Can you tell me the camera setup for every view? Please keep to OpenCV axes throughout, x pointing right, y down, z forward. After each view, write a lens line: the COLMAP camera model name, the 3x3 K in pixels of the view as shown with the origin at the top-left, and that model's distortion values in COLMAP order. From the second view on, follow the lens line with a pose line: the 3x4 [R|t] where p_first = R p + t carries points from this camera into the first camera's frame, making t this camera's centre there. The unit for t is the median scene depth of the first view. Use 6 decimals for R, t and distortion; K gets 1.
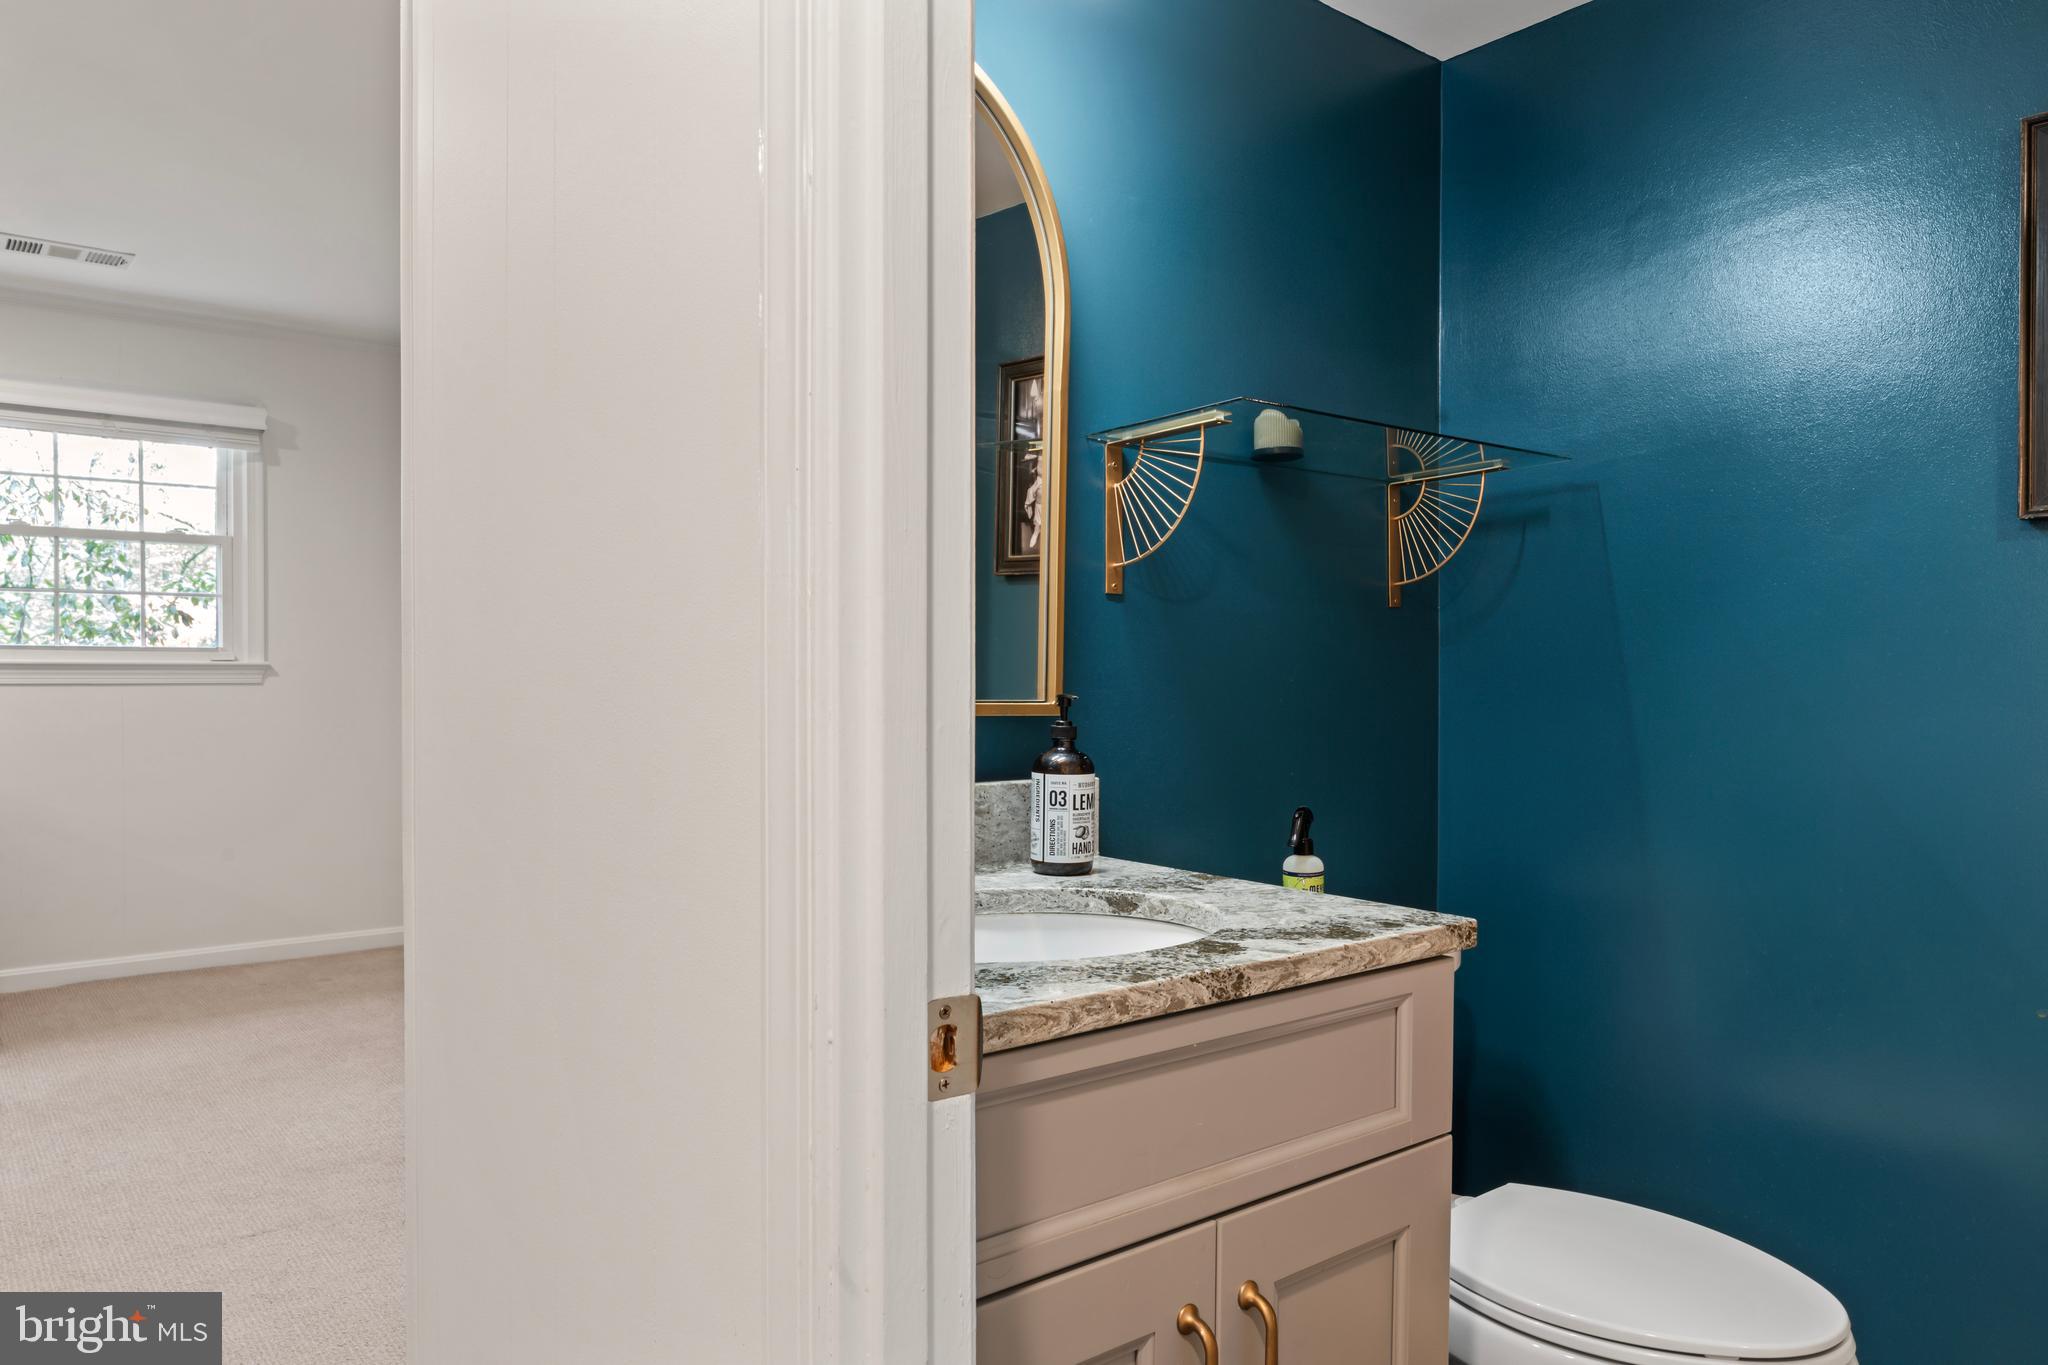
lens RADIAL K [[1379.6, 0, 1024.3], [0, 1379.6, 682.0], [0, 0, 1]] dist [0.001615, 0.000110]
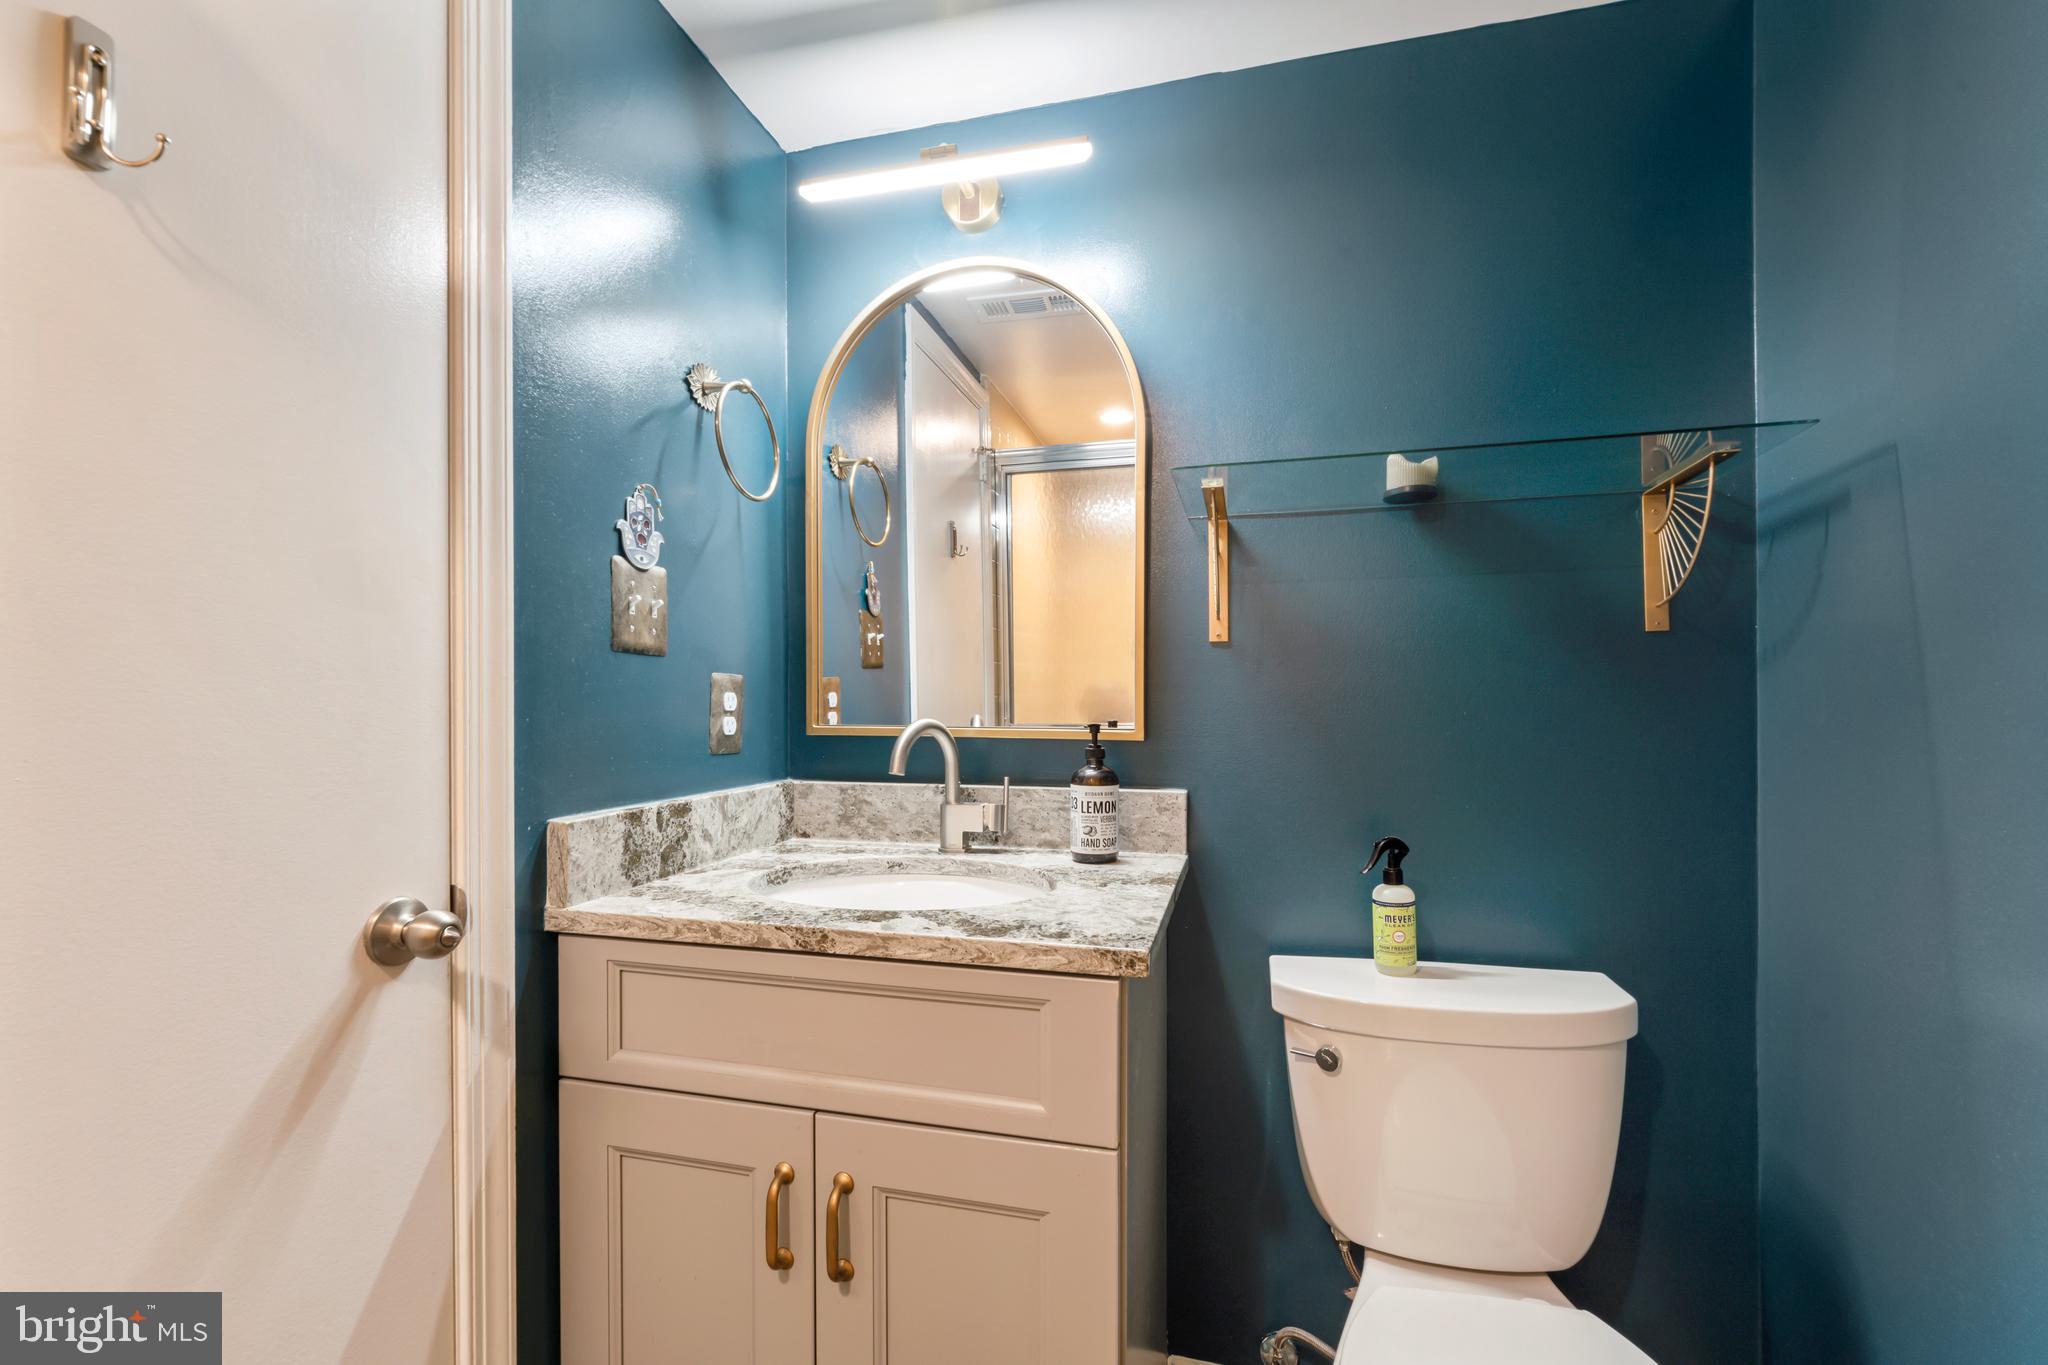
lens RADIAL K [[883.8, 0, 1024.2], [0, 883.8, 696.0], [0, 0, 1]] dist [0.010269, -0.000019]
pose [[0.577599, -0.014110, -0.816199, 0.914377], [0.000712, 0.999859, -0.016781, -0.005527], [0.816321, 0.009111, 0.577527, 0.618286]]
